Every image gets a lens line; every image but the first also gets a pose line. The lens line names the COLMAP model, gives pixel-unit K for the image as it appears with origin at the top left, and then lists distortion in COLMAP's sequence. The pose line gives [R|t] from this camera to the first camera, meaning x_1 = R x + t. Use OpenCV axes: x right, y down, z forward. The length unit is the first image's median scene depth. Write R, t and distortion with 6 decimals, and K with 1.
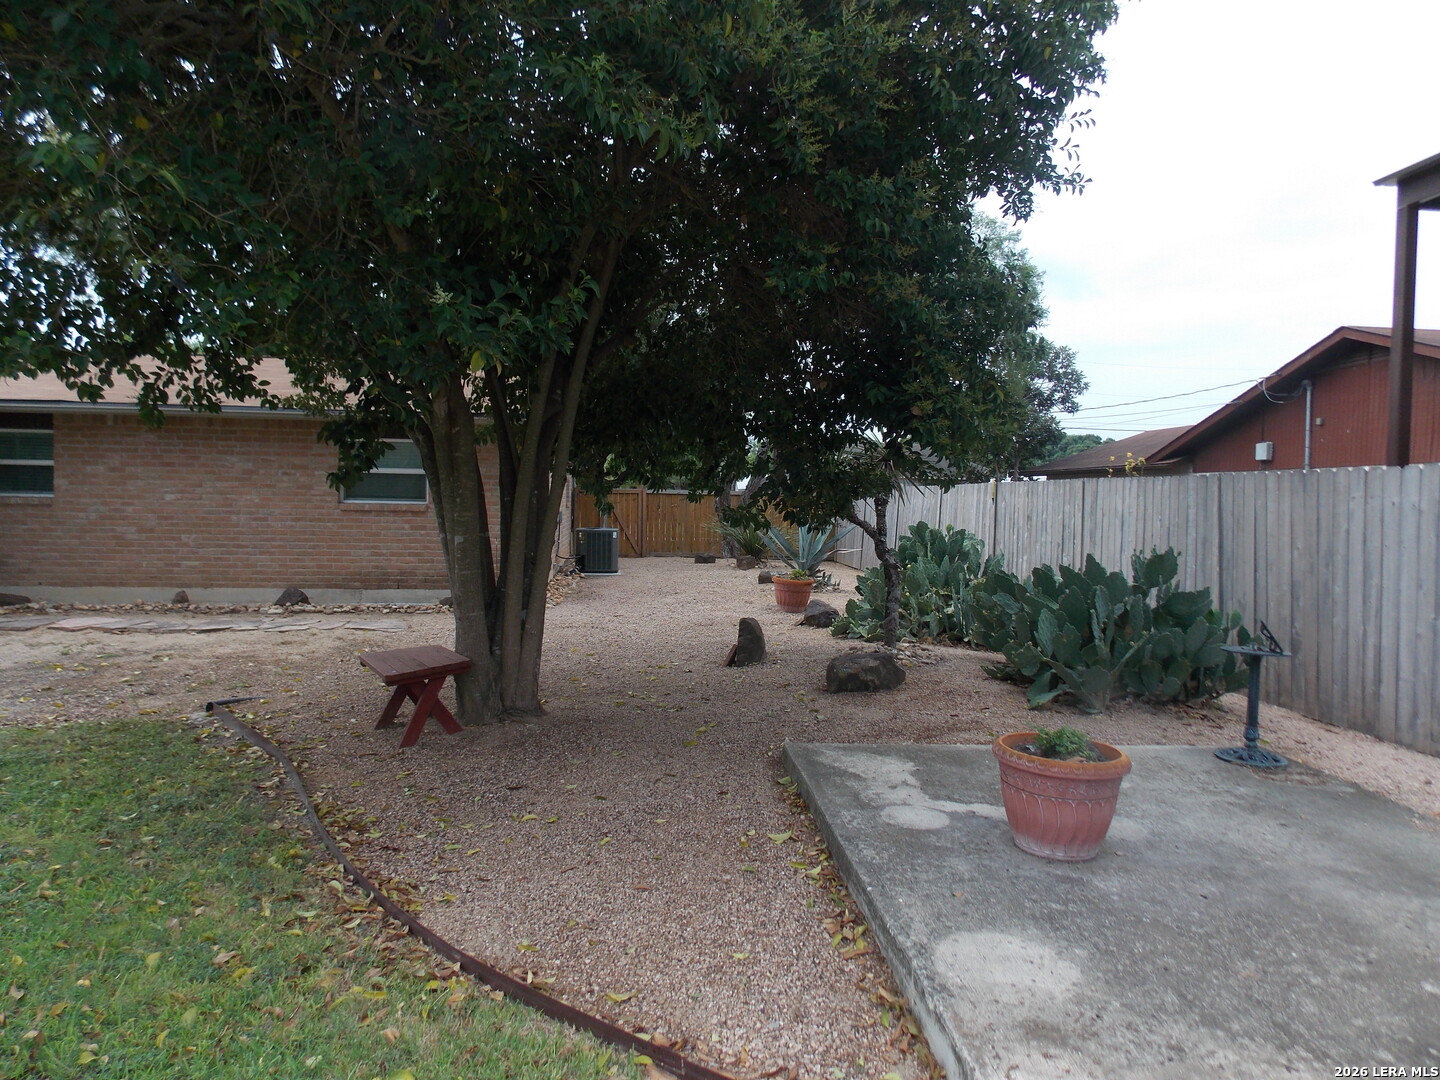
lens RADIAL K [[960.7, 0, 719.8], [0, 960.7, 532.7], [0, 0, 1]] dist [0.011560, -0.004862]
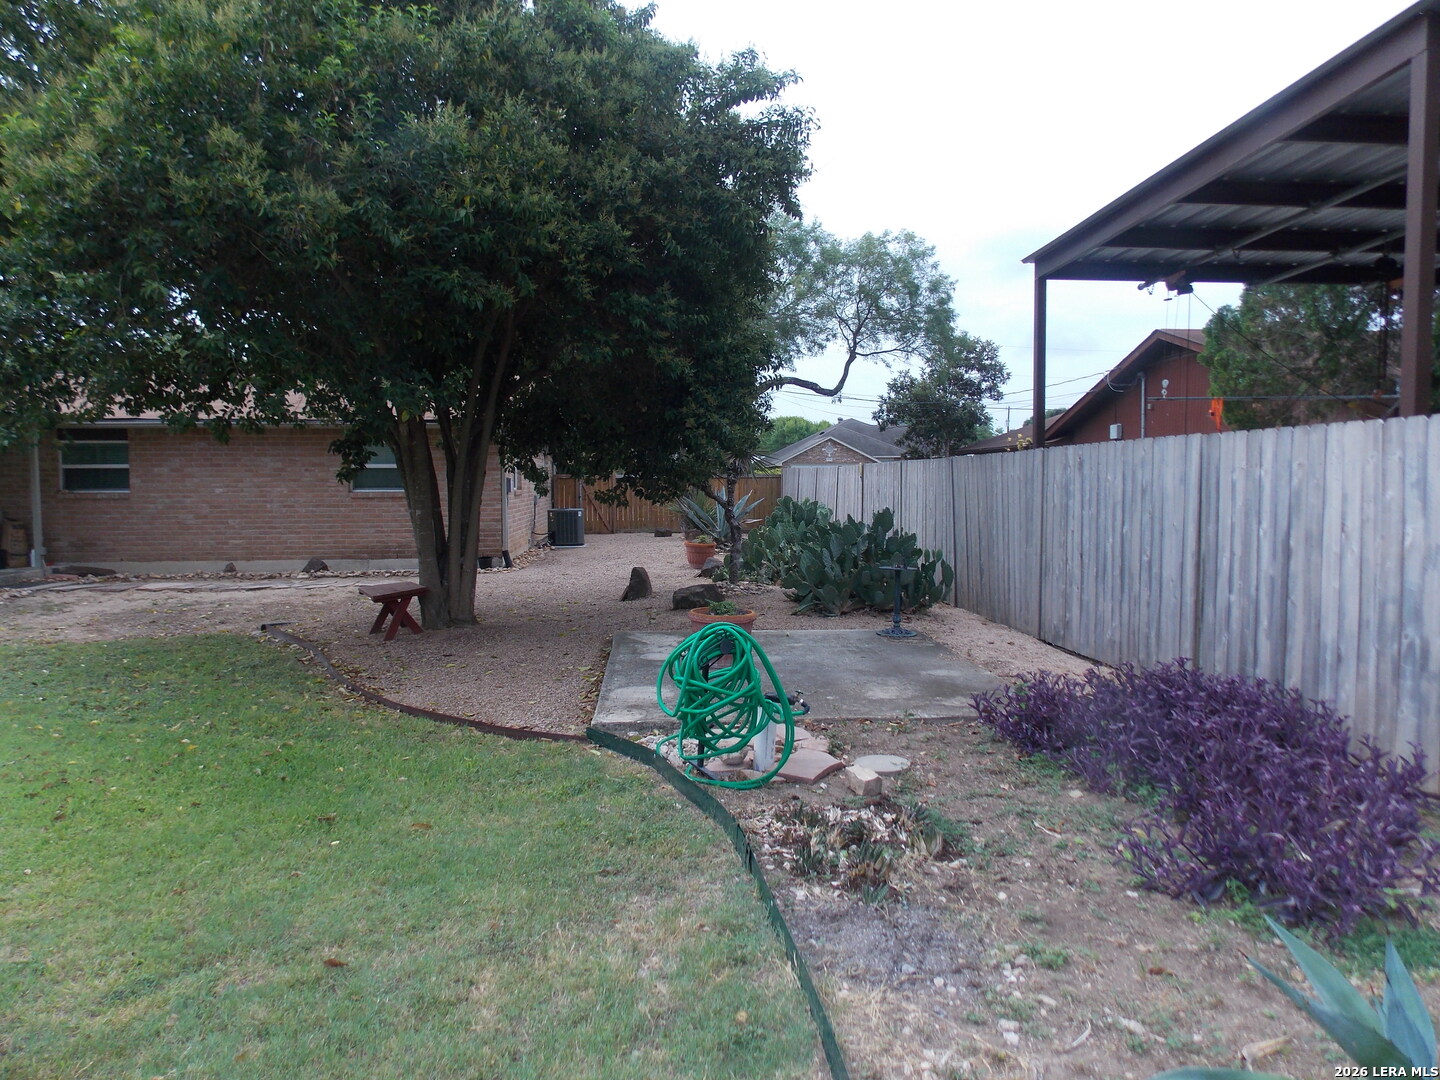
lens RADIAL K [[952.0, 0, 726.1], [0, 952.0, 539.1], [0, 0, 1]] dist [-0.002011, -0.002559]
pose [[0.999740, -0.020658, -0.009634, 0.142918], [0.020886, 0.999489, 0.024205, 0.013611], [0.009129, -0.024400, 0.999661, -0.321760]]
